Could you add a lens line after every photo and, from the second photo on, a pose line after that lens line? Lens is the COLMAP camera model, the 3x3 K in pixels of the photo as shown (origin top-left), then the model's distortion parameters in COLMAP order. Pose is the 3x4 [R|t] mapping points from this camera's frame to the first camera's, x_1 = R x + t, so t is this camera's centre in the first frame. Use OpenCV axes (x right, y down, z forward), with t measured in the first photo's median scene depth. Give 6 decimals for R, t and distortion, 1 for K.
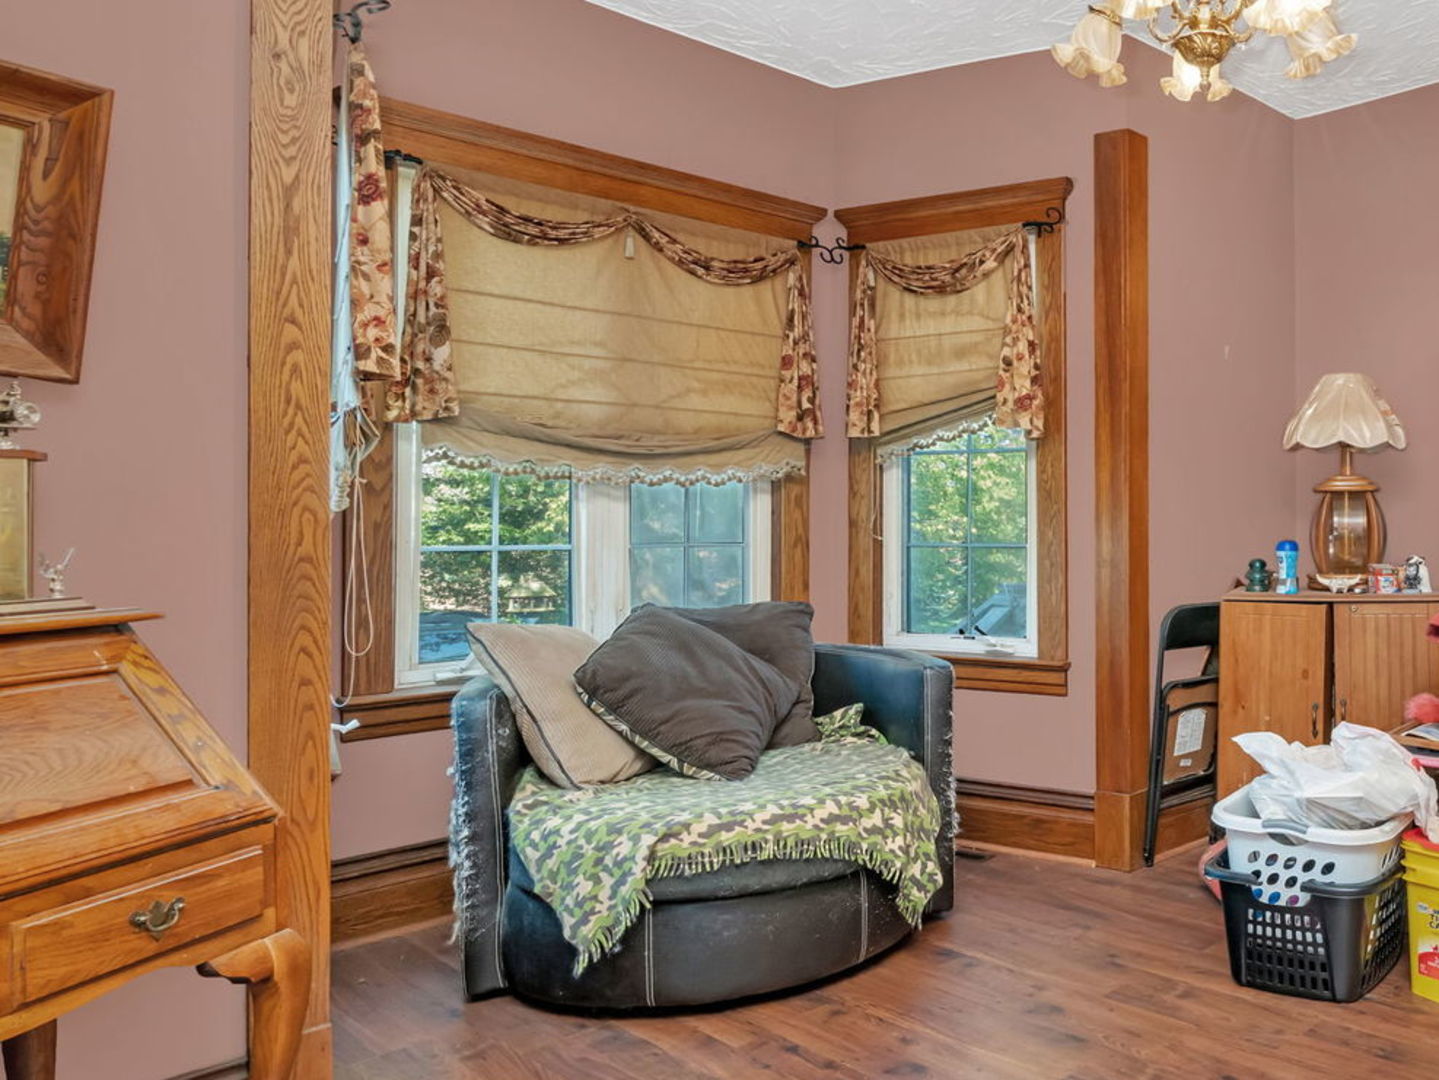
lens RADIAL K [[795.7, 0, 721.0], [0, 795.7, 505.3], [0, 0, 1]] dist [-0.000973, -0.000107]
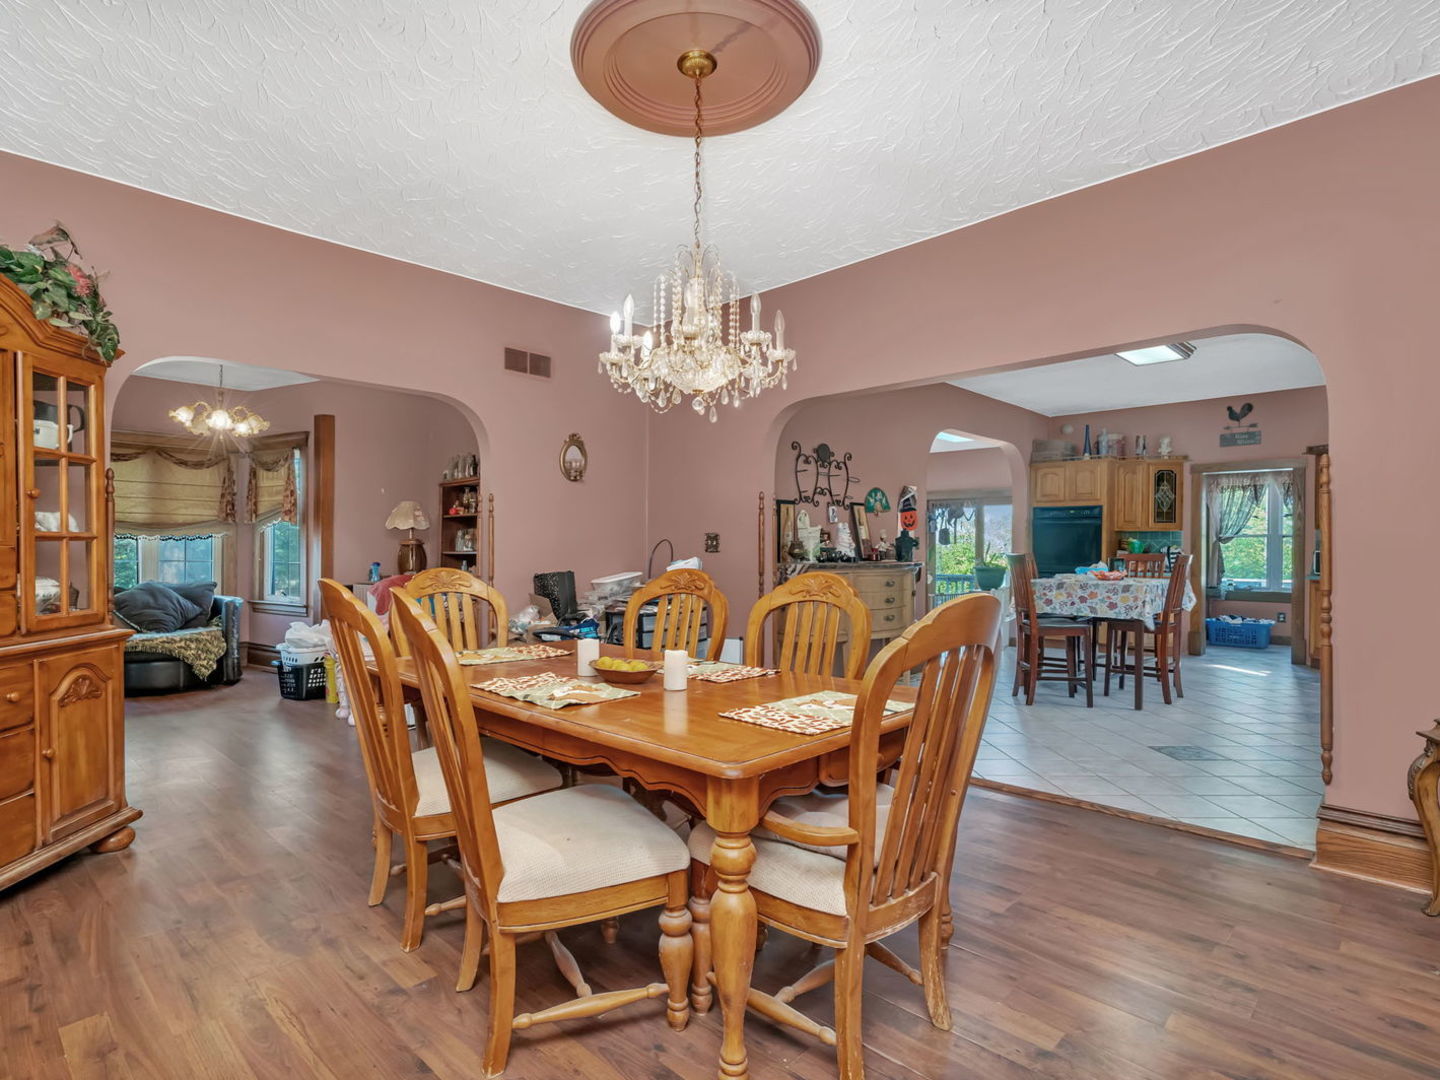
lens RADIAL K [[765.1, 0, 720.0], [0, 765.1, 540.0], [0, 0, 1]] dist [-0.002490, -0.000472]
pose [[0.996571, 0.007714, -0.082383, 2.332312], [-0.007988, 0.999964, -0.002998, -0.038510], [0.082357, 0.003646, 0.996596, -1.720895]]
